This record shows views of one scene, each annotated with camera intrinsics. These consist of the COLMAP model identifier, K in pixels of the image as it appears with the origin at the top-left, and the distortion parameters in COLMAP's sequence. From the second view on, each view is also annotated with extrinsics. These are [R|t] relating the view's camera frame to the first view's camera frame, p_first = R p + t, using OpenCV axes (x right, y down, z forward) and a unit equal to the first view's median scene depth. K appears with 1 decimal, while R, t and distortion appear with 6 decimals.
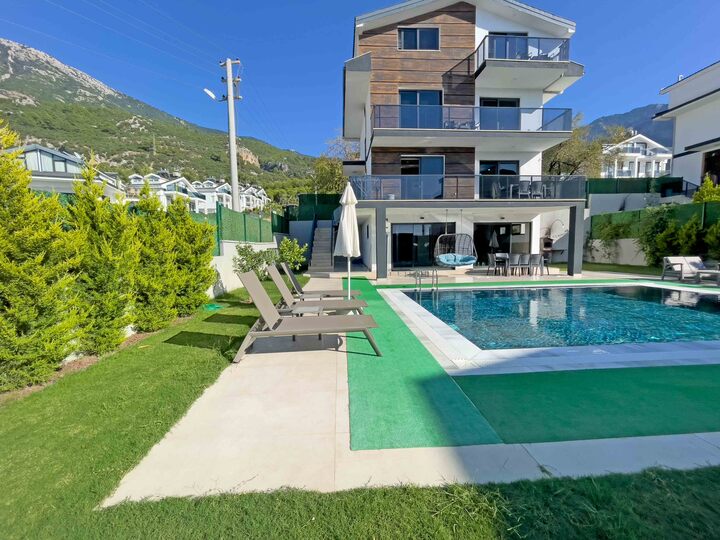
lens RADIAL K [[293.2, 0, 355.9], [0, 293.2, 268.6], [0, 0, 1]] dist [0.001535, 0.000320]
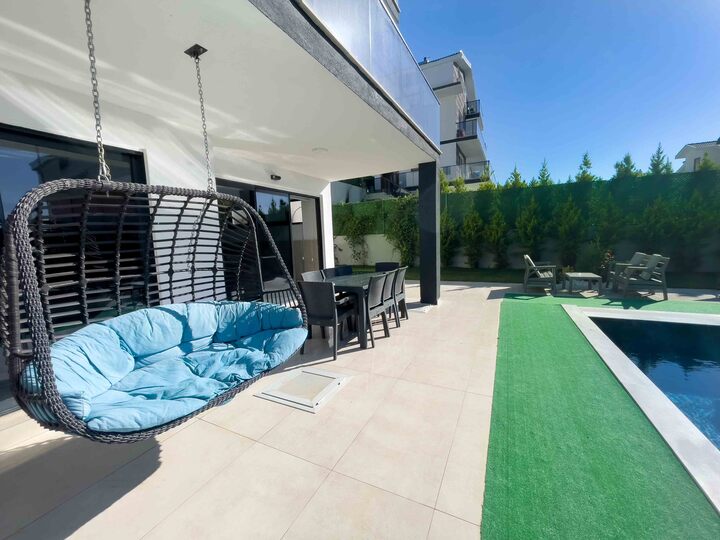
lens RADIAL K [[293.2, 0, 355.9], [0, 293.2, 268.6], [0, 0, 1]] dist [0.001535, 0.000320]
pose [[0.511942, -0.095152, 0.853734, 0.220794], [0.100274, 0.993671, 0.050619, -0.063888], [-0.853147, 0.059693, 0.518244, 0.744496]]
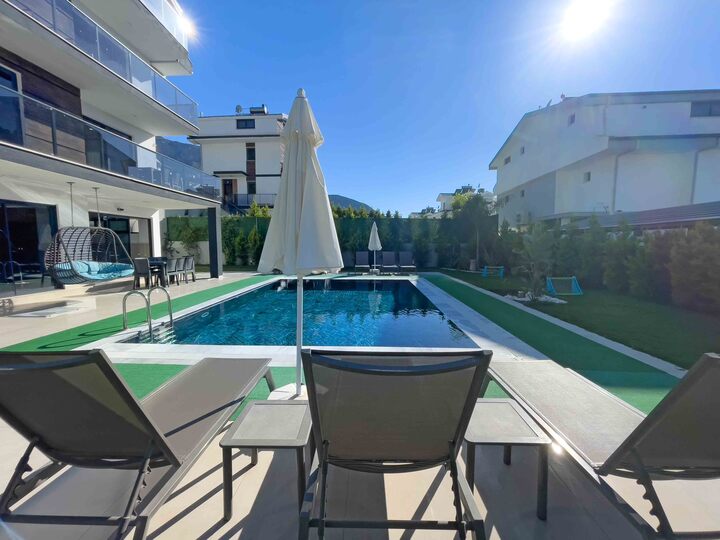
lens RADIAL K [[293.2, 0, 355.9], [0, 293.2, 268.6], [0, 0, 1]] dist [0.001535, 0.000320]
pose [[0.108375, -0.068936, 0.991717, -0.173022], [0.075436, 0.995287, 0.060940, -0.027052], [-0.991244, 0.068207, 0.113064, 0.364062]]
